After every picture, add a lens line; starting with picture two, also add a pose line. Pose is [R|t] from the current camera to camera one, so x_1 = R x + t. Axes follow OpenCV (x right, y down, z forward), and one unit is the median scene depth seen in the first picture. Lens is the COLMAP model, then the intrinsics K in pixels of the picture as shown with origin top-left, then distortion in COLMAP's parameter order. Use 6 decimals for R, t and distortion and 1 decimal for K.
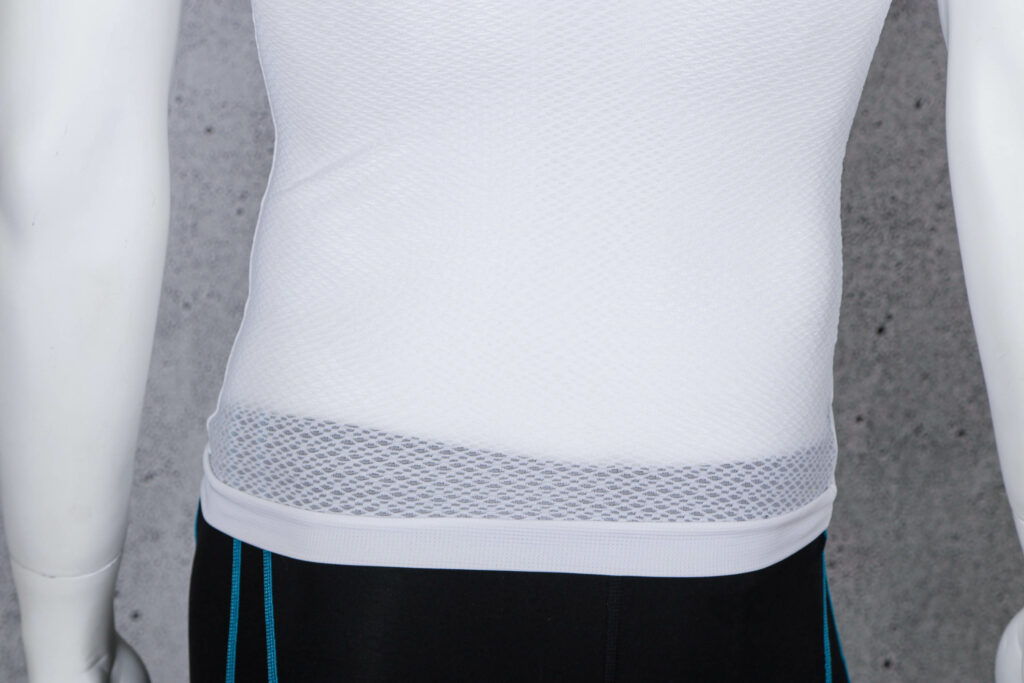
lens RADIAL K [[4558.1, 0, 508.8], [0, 4558.1, 347.7], [0, 0, 1]] dist [0.508236, 0.000000]
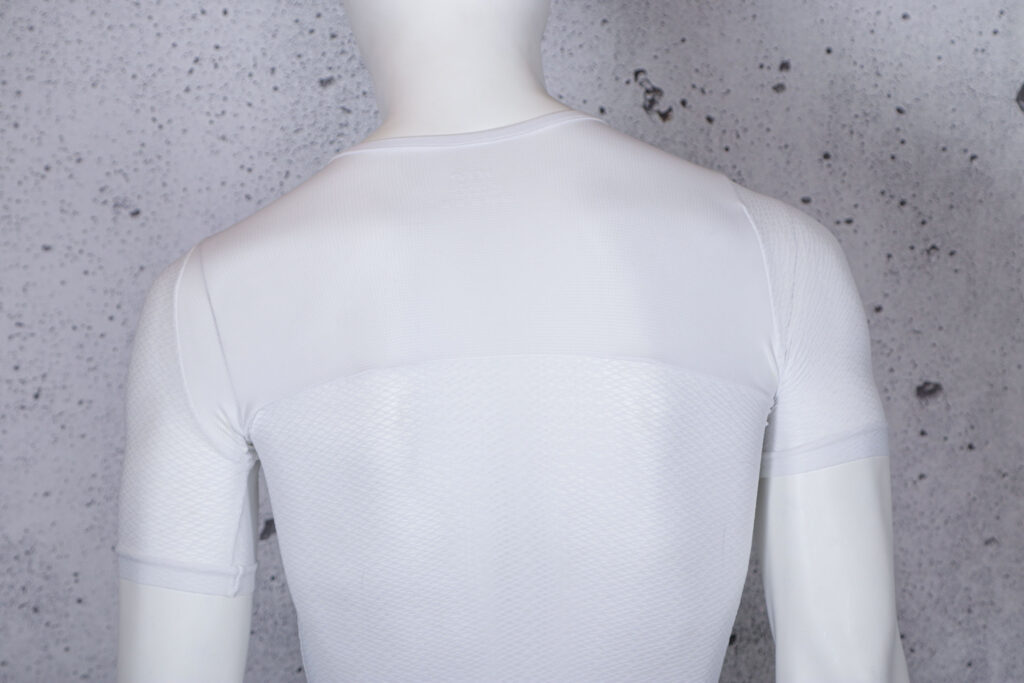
lens RADIAL K [[4306.2, 0, 512.4], [0, 4306.2, 351.1], [0, 0, 1]] dist [0.544354, 0.000000]
pose [[0.999767, -0.018296, 0.011469, -0.002312], [0.019874, 0.987328, -0.157441, 0.057954], [-0.008444, 0.157632, 0.987462, -0.379014]]
